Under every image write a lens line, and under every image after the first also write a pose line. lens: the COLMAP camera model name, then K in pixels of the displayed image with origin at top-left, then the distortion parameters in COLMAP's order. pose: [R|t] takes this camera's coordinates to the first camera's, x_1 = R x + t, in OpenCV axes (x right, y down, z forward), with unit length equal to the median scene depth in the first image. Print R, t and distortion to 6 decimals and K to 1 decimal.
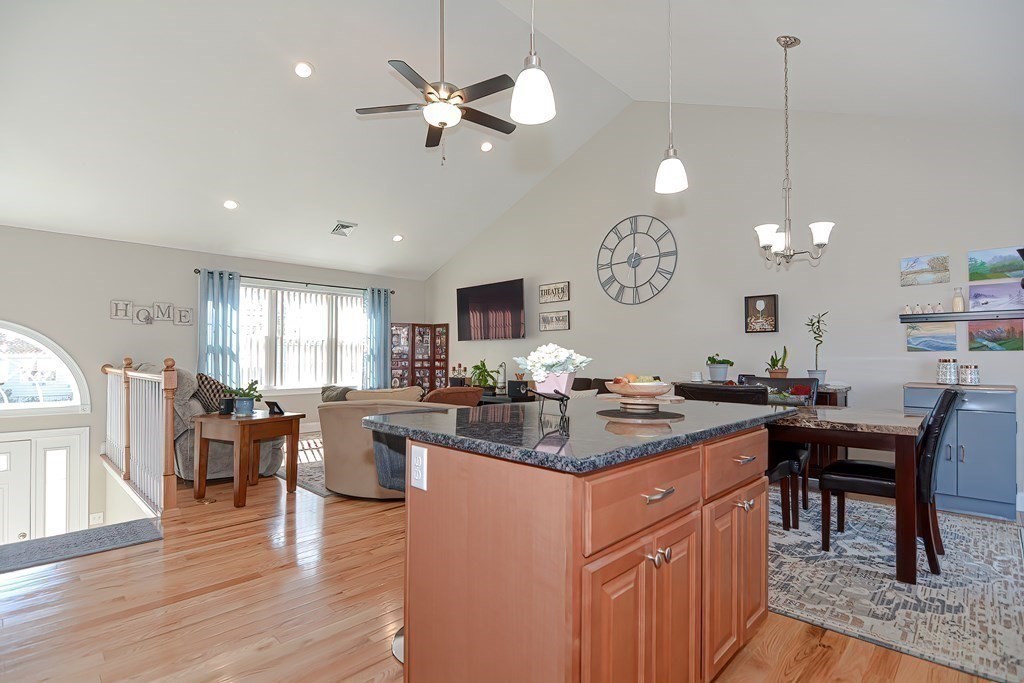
lens RADIAL K [[499.9, 0, 507.3], [0, 499.9, 347.2], [0, 0, 1]] dist [-0.000879, -0.001095]
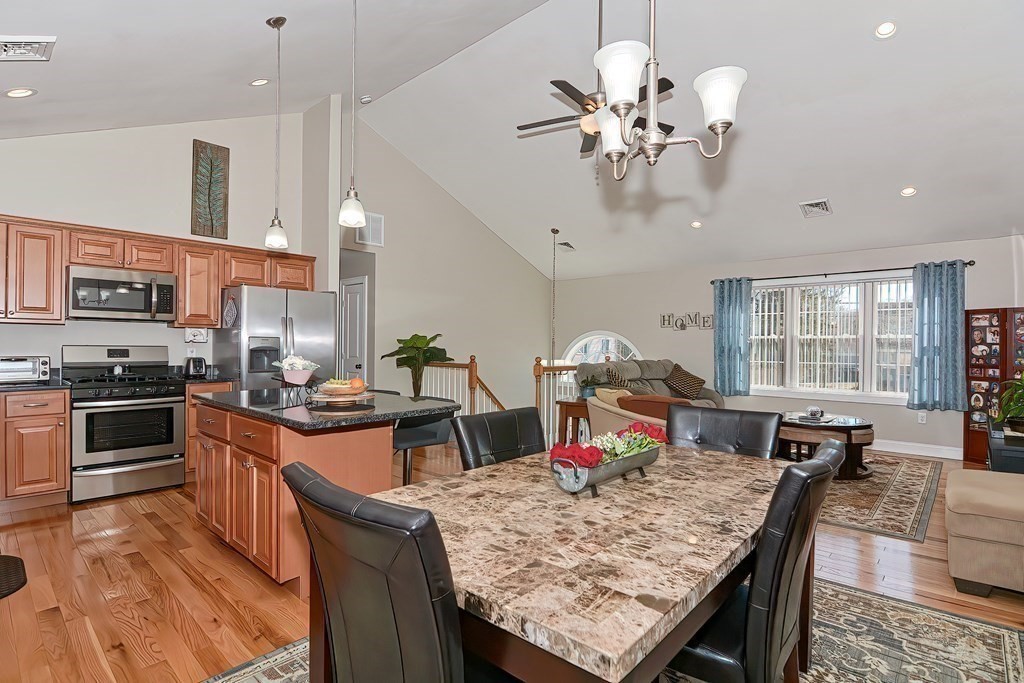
lens RADIAL K [[493.6, 0, 516.5], [0, 493.6, 350.2], [0, 0, 1]] dist [-0.001713, -0.000398]
pose [[0.032803, 0.008500, -0.999426, 0.561438], [0.007376, 0.999935, 0.008746, -0.007377], [0.999435, -0.007659, 0.032738, 0.530819]]
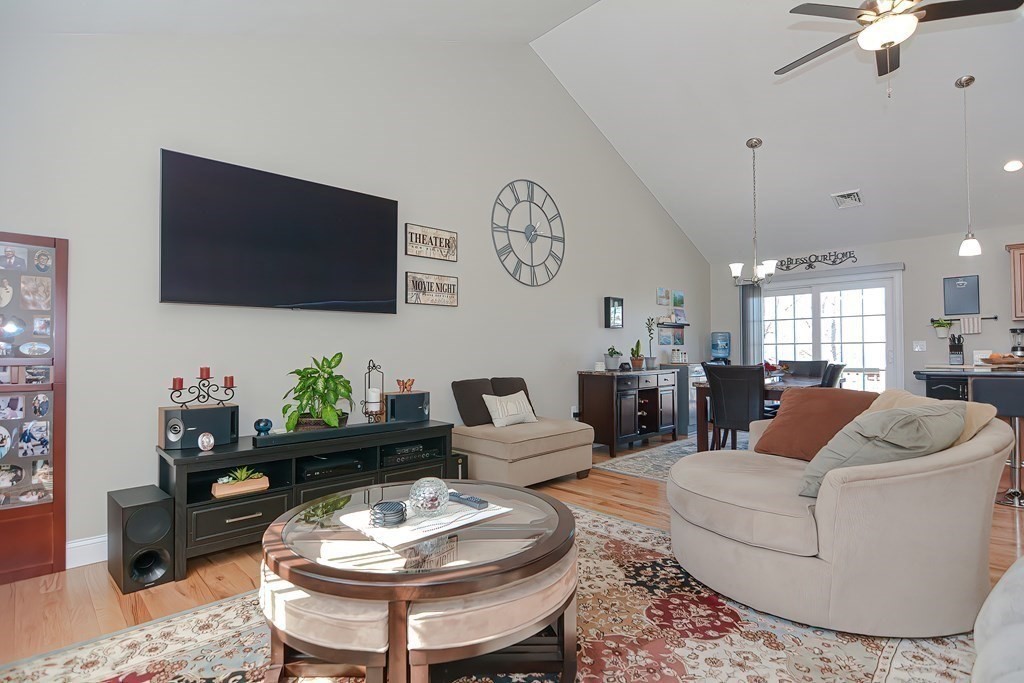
lens RADIAL K [[499.7, 0, 510.3], [0, 499.7, 345.7], [0, 0, 1]] dist [0.000610, -0.008438]
pose [[0.015041, 0.012809, 0.999805, -0.590567], [-0.010219, 0.999868, -0.012656, 0.026054], [-0.999835, -0.010027, 0.015170, 1.027239]]
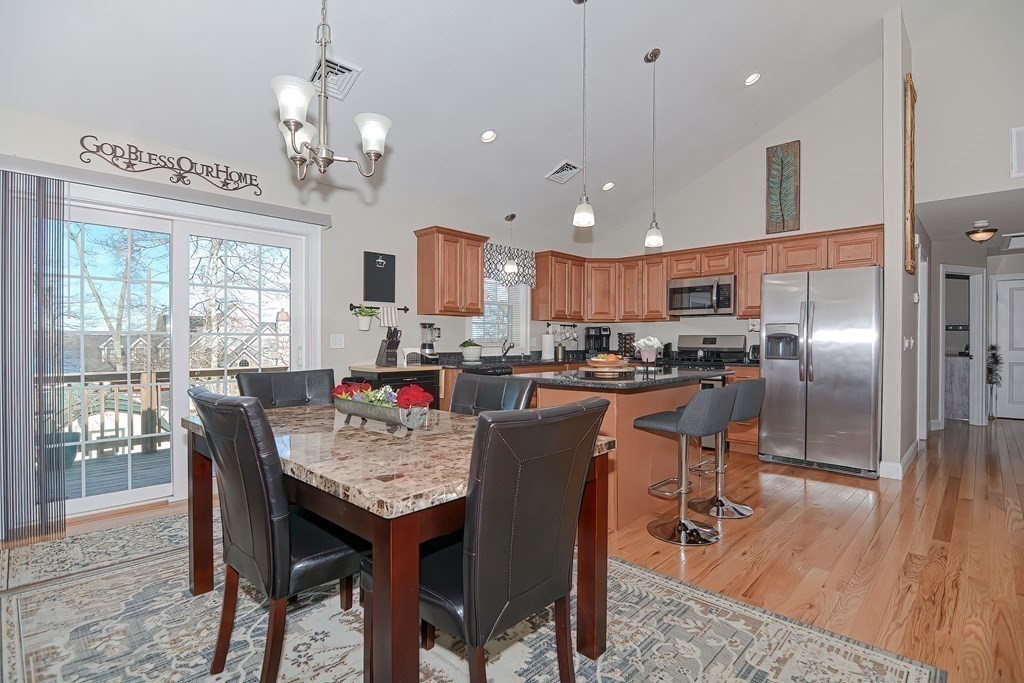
lens RADIAL K [[496.5, 0, 510.0], [0, 496.5, 343.7], [0, 0, 1]] dist [0.015815, -0.016596]
pose [[-0.999948, -0.003096, -0.009757, 0.210733], [-0.002994, 0.999941, -0.010446, 0.015615], [0.009788, -0.010417, -0.999898, 0.926031]]
